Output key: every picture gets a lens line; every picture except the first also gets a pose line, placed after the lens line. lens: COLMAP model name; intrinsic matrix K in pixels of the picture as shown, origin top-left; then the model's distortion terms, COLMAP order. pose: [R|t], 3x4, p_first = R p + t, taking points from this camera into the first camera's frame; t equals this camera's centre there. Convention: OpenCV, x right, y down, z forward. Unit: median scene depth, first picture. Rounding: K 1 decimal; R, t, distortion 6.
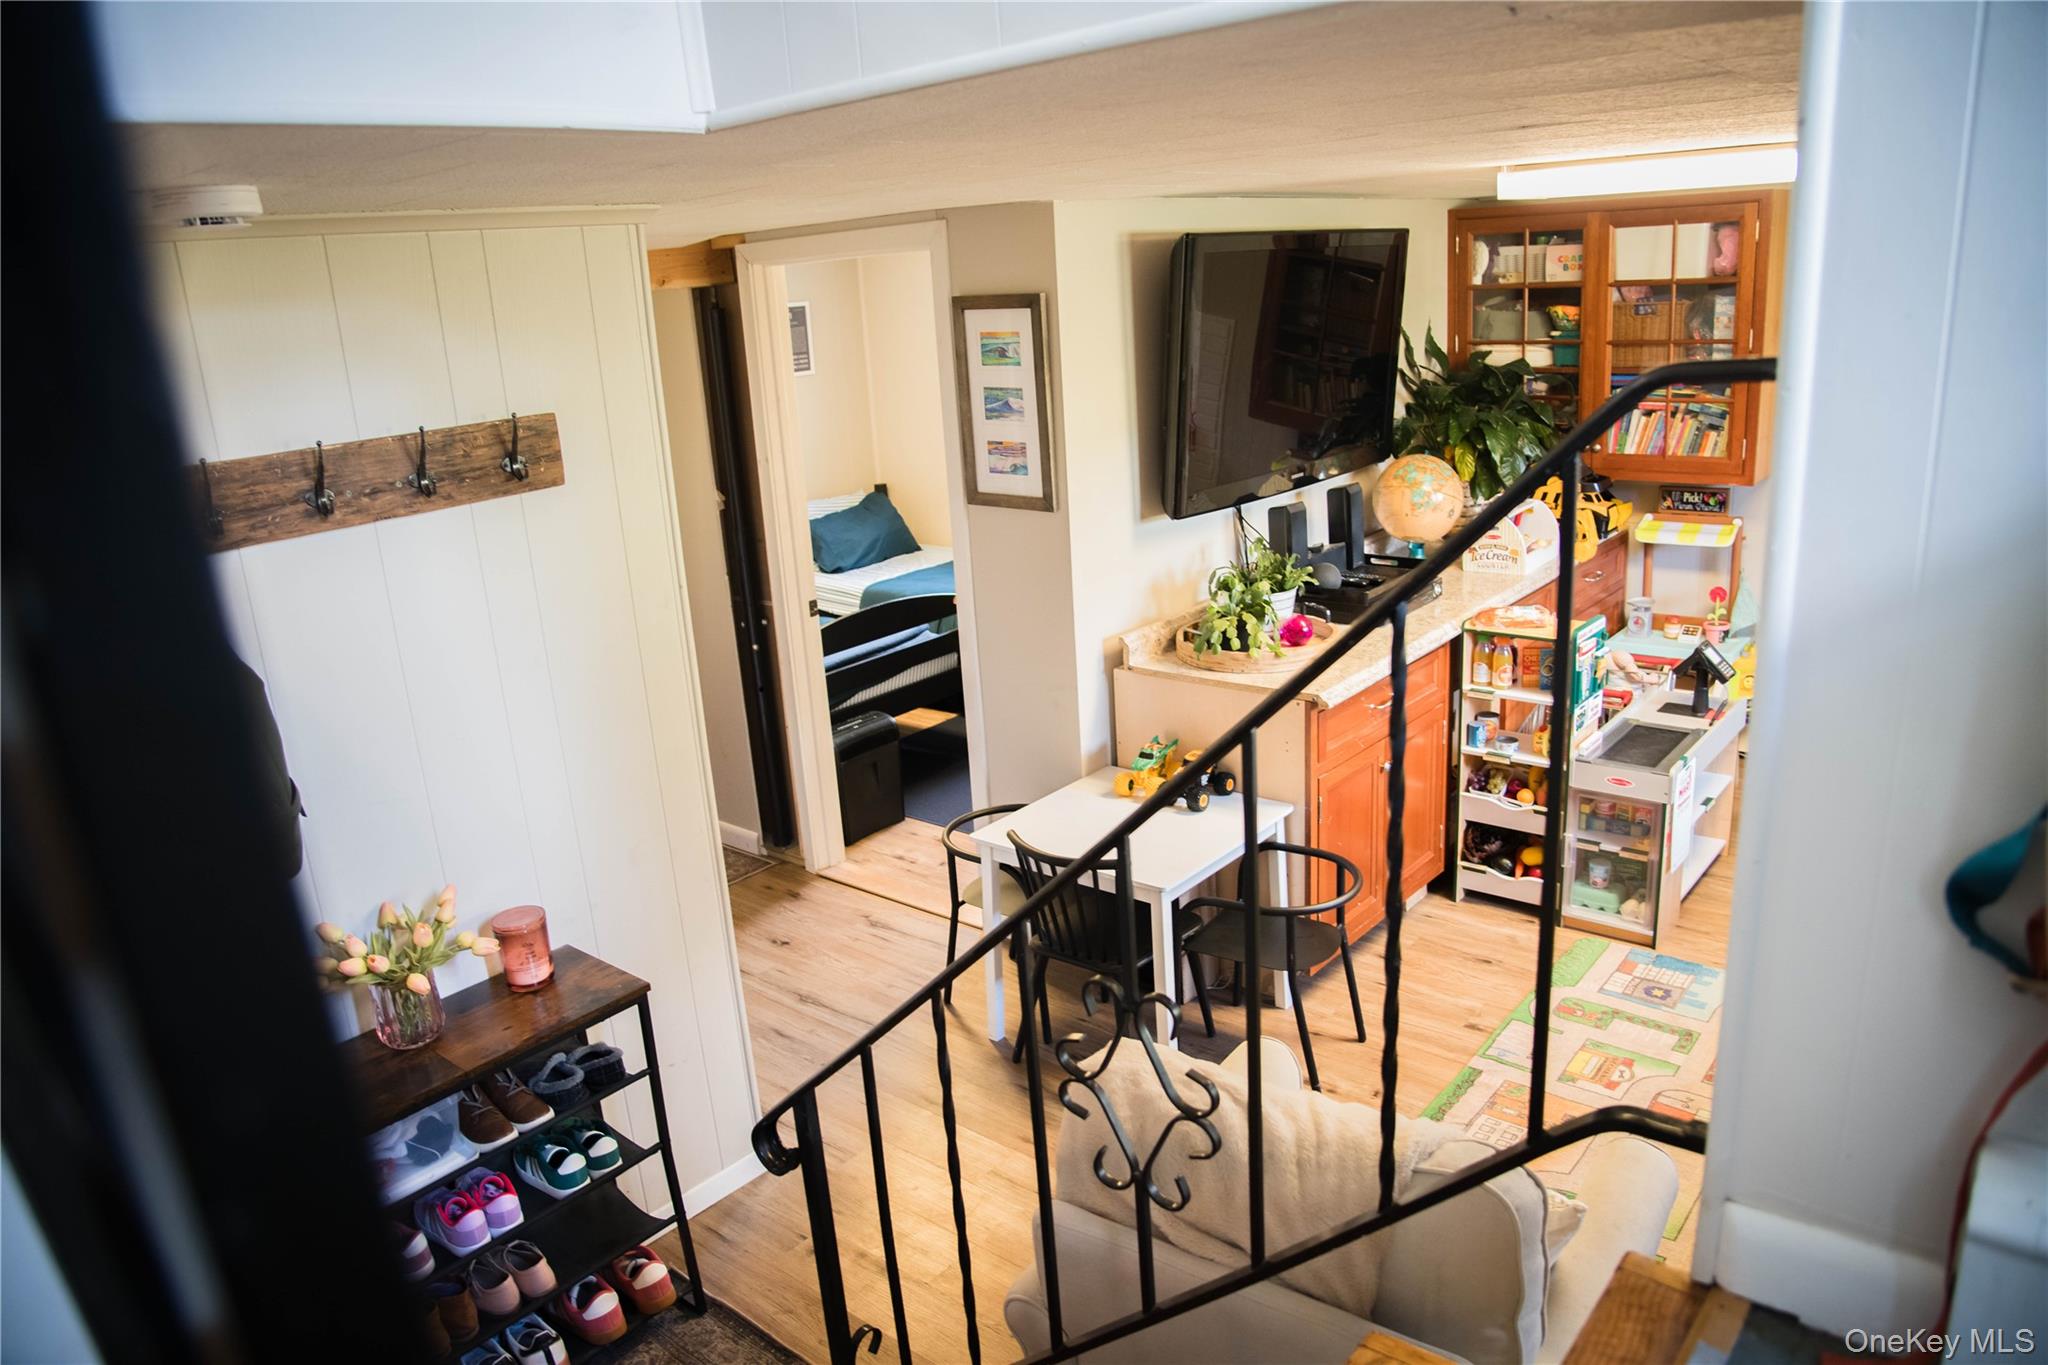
lens RADIAL K [[1383.1, 0, 1024.0], [0, 1383.1, 682.5], [0, 0, 1]] dist [-0.122759, 0.070343]
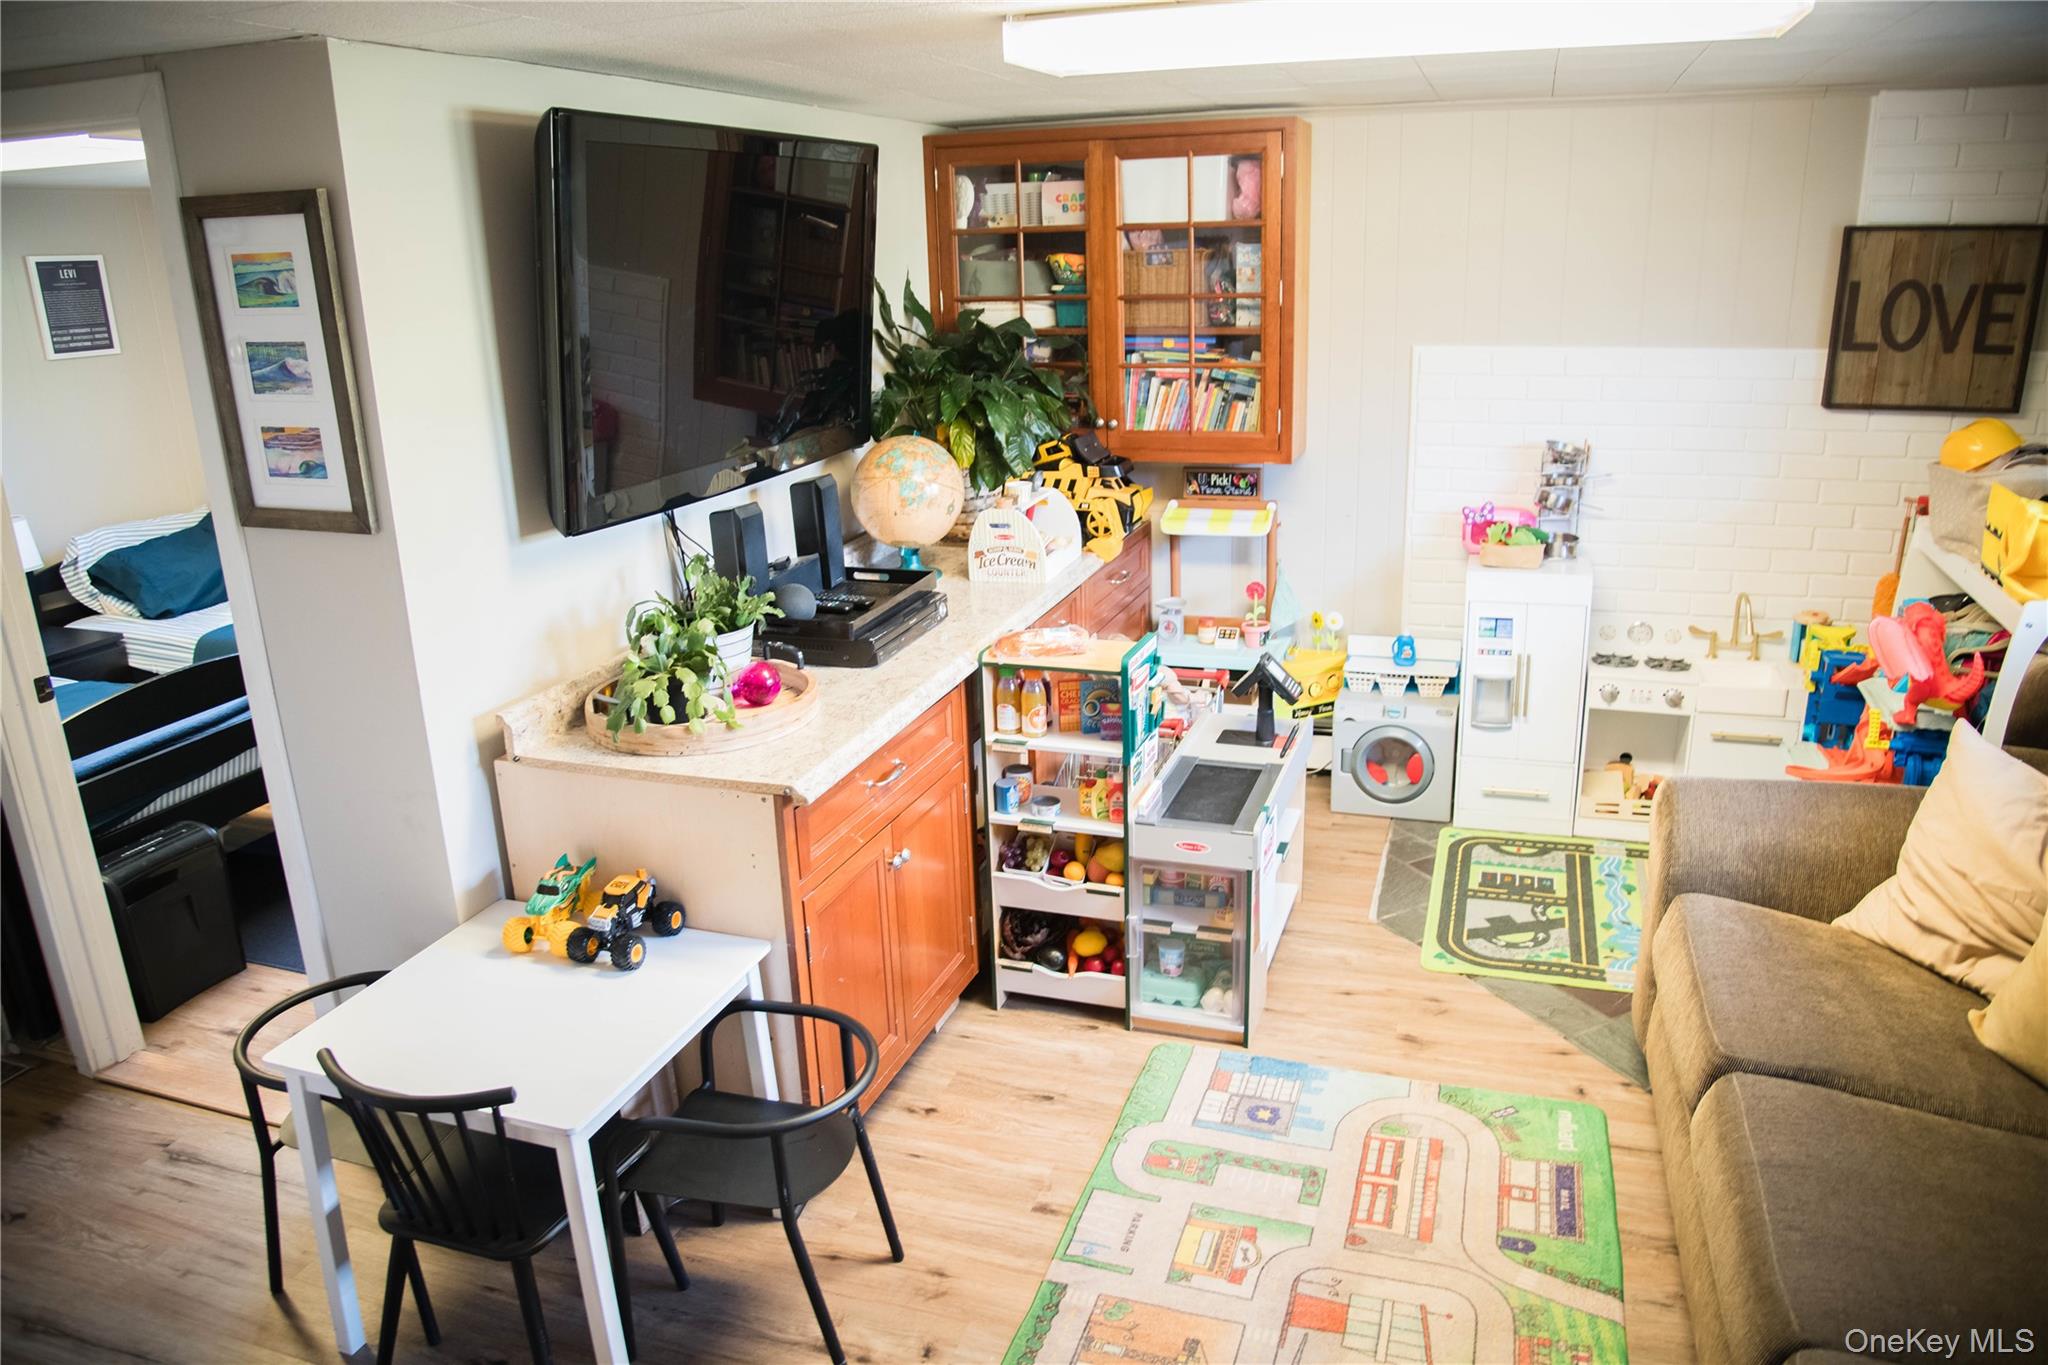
lens RADIAL K [[1383.1, 0, 1024.0], [0, 1383.1, 682.5], [0, 0, 1]] dist [-0.122759, 0.070343]
pose [[0.931766, -0.073159, 0.355611, 0.069359], [0.072542, 0.997251, 0.015090, -0.037073], [-0.355737, 0.011736, 0.934512, 0.271120]]
